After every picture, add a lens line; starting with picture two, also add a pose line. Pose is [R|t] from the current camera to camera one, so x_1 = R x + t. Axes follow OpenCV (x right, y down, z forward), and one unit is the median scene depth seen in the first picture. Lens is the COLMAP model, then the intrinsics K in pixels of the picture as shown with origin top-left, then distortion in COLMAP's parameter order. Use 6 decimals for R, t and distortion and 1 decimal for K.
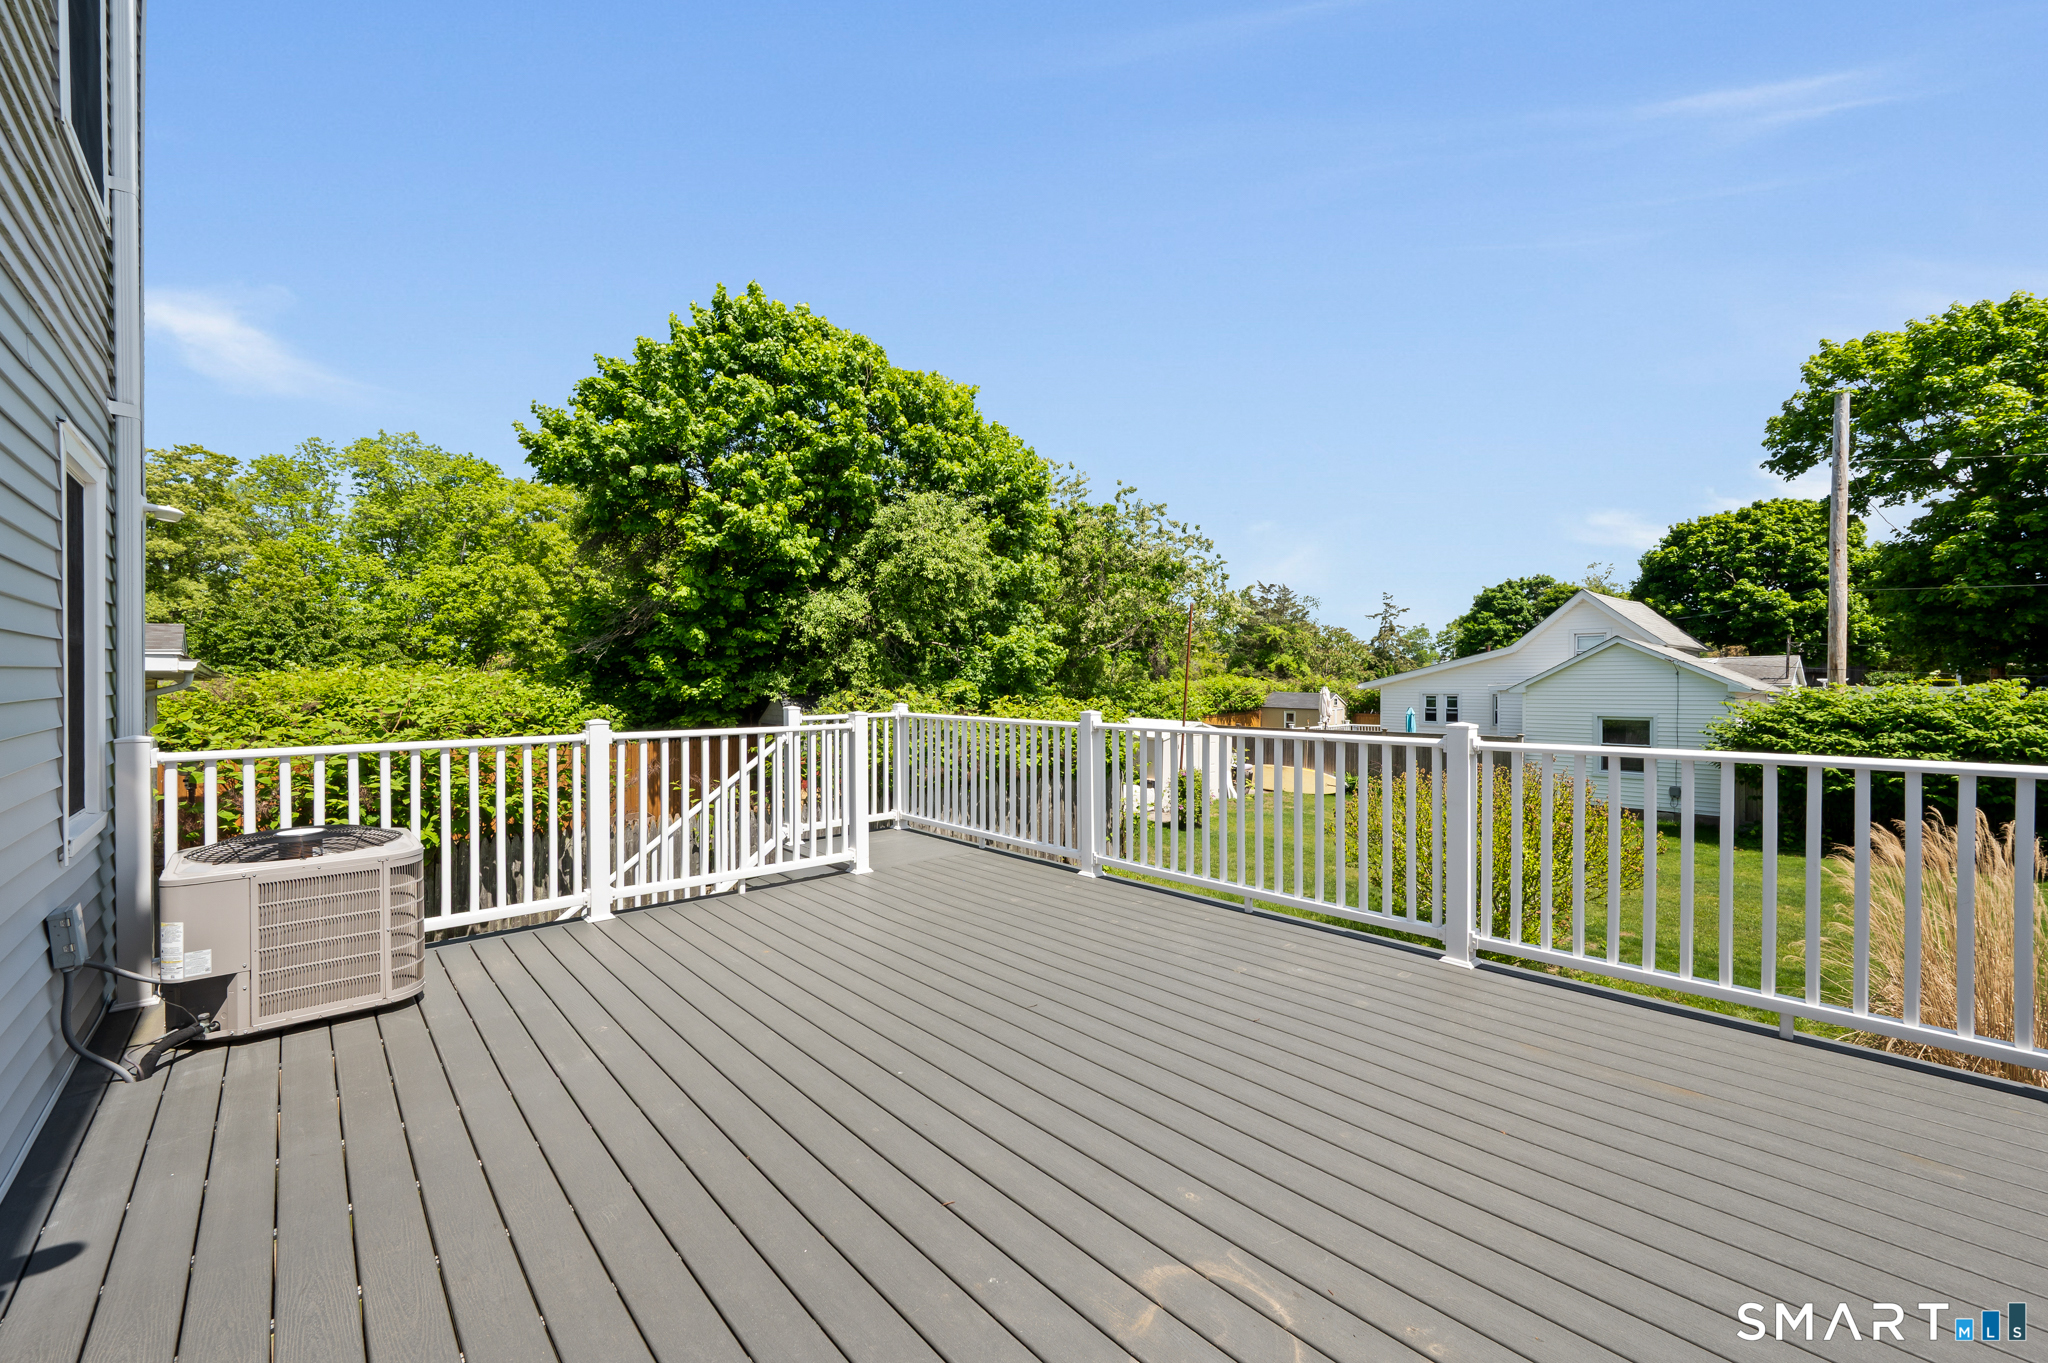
lens RADIAL K [[810.3, 0, 1045.5], [0, 810.3, 678.7], [0, 0, 1]] dist [0.001037, 0.000047]
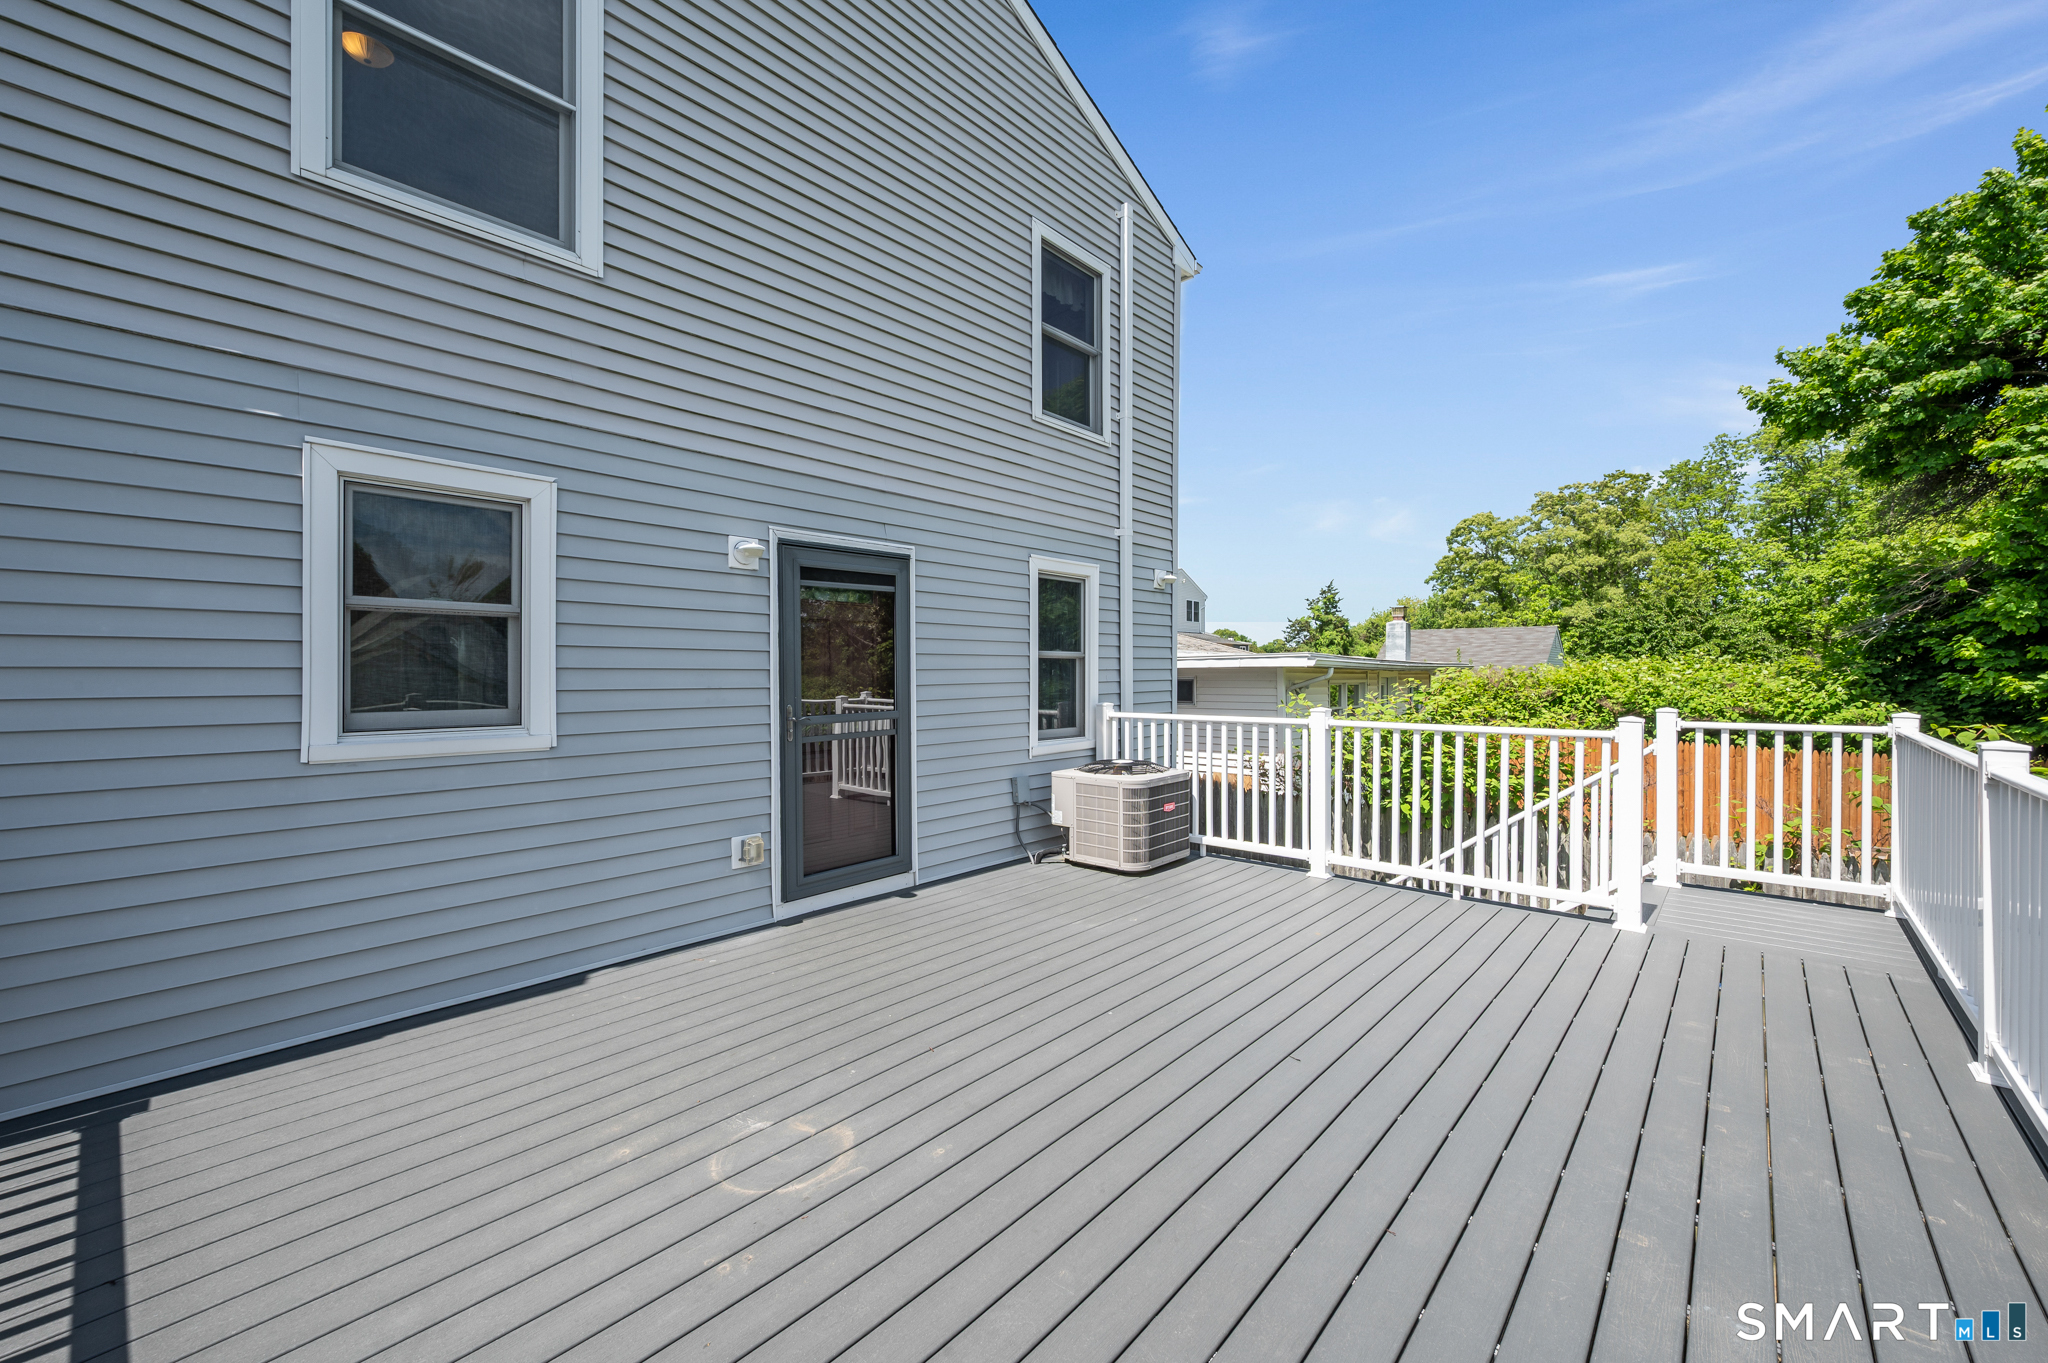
lens RADIAL K [[828.7, 0, 1052.1], [0, 828.7, 679.2], [0, 0, 1]] dist [-0.000028, -0.000240]
pose [[0.107550, 0.011815, -0.994129, 0.100497], [0.001048, 0.999927, 0.011997, -0.000891], [0.994199, -0.002332, 0.107530, 0.079820]]
